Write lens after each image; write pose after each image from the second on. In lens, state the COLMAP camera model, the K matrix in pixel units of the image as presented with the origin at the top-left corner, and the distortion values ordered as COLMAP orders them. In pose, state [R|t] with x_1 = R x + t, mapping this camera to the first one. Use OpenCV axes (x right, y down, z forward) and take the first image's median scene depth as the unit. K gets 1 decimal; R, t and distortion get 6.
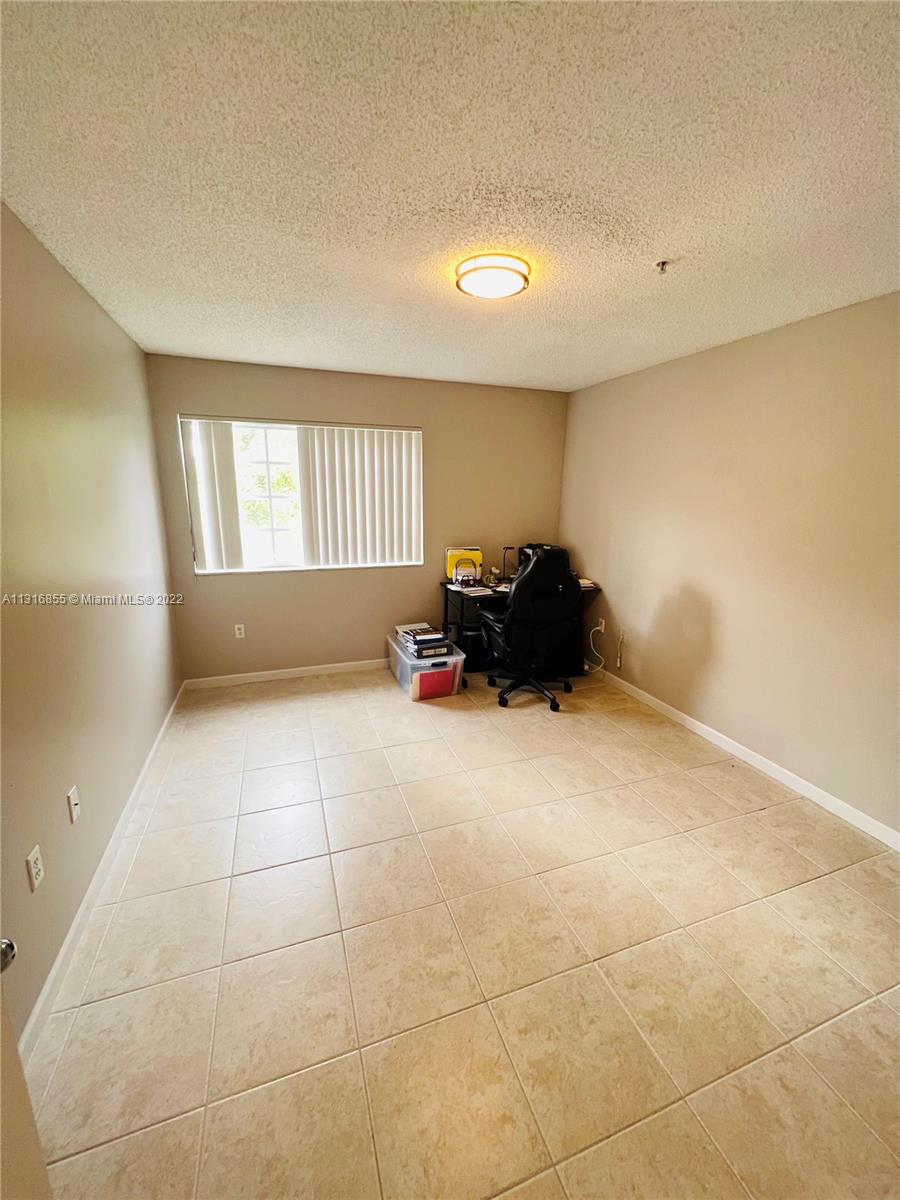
lens RADIAL K [[479.9, 0, 450.0], [0, 479.9, 600.0], [0, 0, 1]] dist [-0.000191, 0.000252]
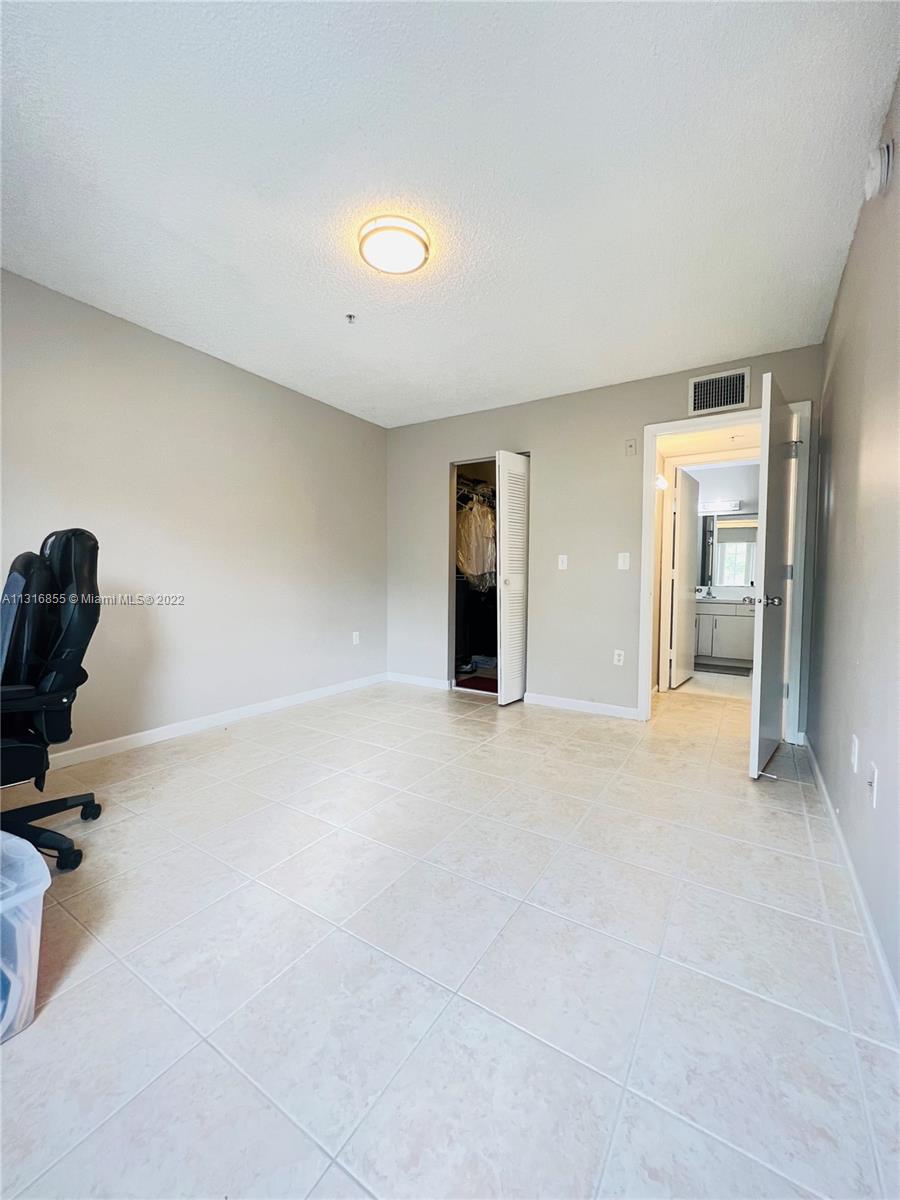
lens RADIAL K [[479.9, 0, 450.0], [0, 479.9, 600.0], [0, 0, 1]] dist [-0.000191, 0.000252]
pose [[-0.612853, -0.055143, 0.788271, -0.511958], [0.161770, 0.967679, 0.193464, -0.064802], [-0.773461, 0.246084, -0.584124, 1.024727]]
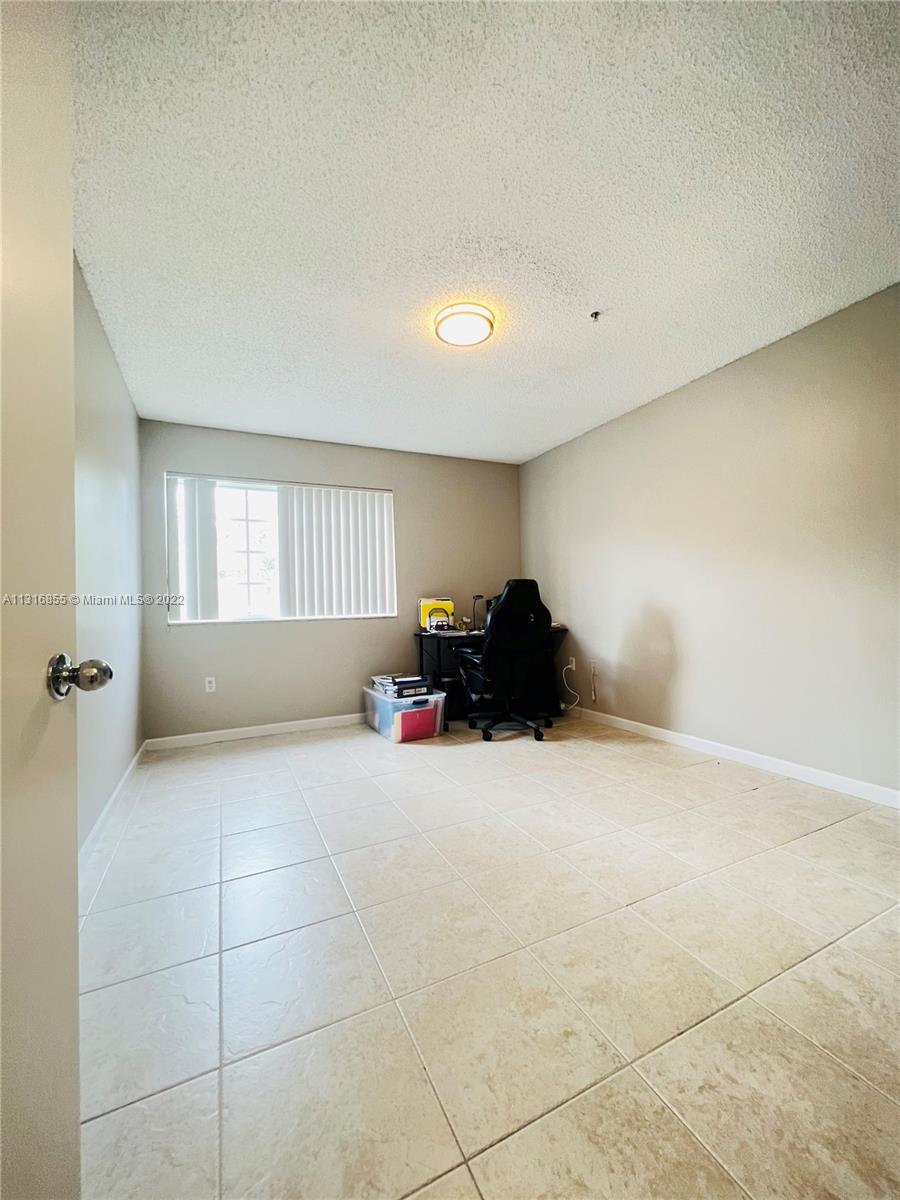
lens RADIAL K [[479.9, 0, 450.0], [0, 479.9, 600.0], [0, 0, 1]] dist [-0.000191, 0.000252]
pose [[0.993793, -0.038746, 0.104282, -0.063850], [0.062644, 0.969548, -0.236754, 0.187222], [-0.091933, 0.241817, 0.965957, -0.017730]]
